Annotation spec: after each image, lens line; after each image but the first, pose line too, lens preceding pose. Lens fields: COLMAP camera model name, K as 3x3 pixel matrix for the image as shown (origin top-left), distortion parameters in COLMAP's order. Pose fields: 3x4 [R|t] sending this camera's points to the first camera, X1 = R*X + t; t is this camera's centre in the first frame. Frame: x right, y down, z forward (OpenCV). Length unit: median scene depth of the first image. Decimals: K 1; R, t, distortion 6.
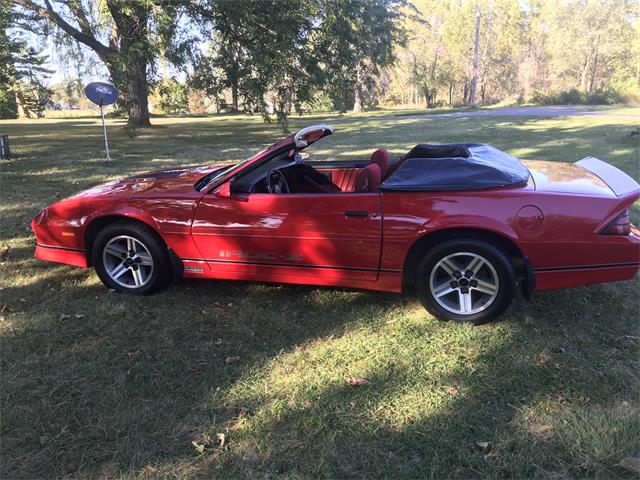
lens RADIAL K [[560.5, 0, 319.2], [0, 560.5, 239.5], [0, 0, 1]] dist [0.024946, -0.037524]
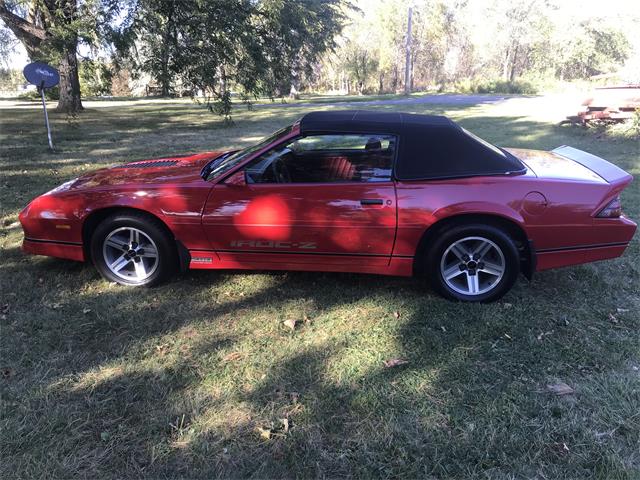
lens RADIAL K [[560.5, 0, 320.7], [0, 560.5, 241.4], [0, 0, 1]] dist [0.024946, -0.037524]
pose [[0.989771, -0.022898, 0.140814, -0.168685], [0.018820, 0.999366, 0.030226, -0.005695], [-0.141417, -0.027266, 0.989575, -0.012316]]
